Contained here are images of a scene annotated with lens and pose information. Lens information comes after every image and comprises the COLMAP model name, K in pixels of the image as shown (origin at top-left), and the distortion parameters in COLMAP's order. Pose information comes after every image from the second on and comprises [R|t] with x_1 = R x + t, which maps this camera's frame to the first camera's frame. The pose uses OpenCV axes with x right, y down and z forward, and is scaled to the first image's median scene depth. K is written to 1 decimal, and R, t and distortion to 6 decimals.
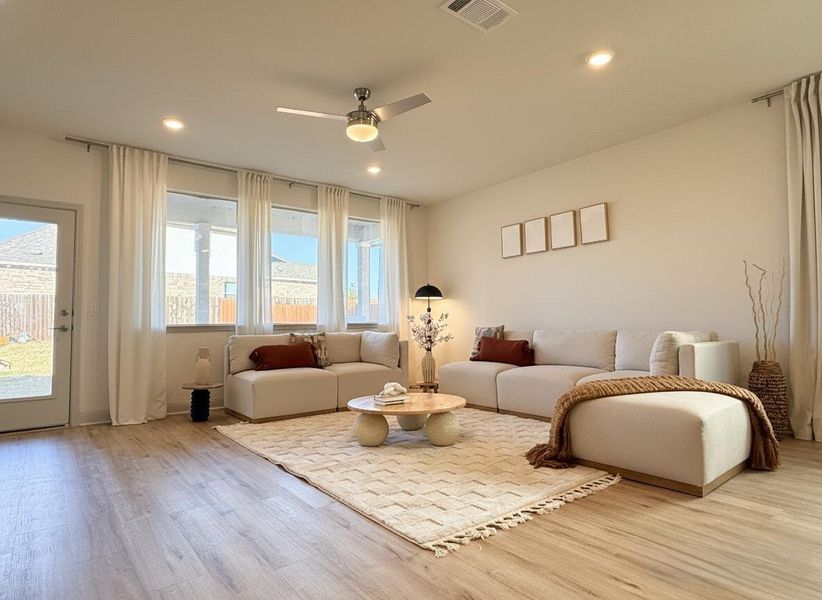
lens RADIAL K [[469.5, 0, 415.5], [0, 469.5, 303.1], [0, 0, 1]] dist [-0.002381, -0.001586]
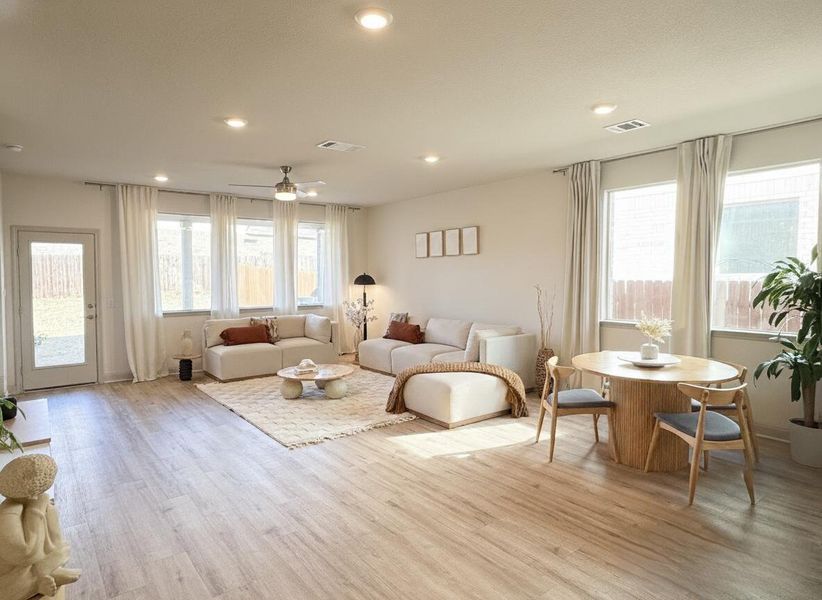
lens RADIAL K [[489.9, 0, 407.5], [0, 489.9, 292.4], [0, 0, 1]] dist [0.000360, 0.000120]
pose [[0.999849, 0.009638, -0.014450, 0.231126], [-0.008426, 0.996617, 0.081753, -0.141075], [0.015189, -0.081619, 0.996548, -0.450366]]
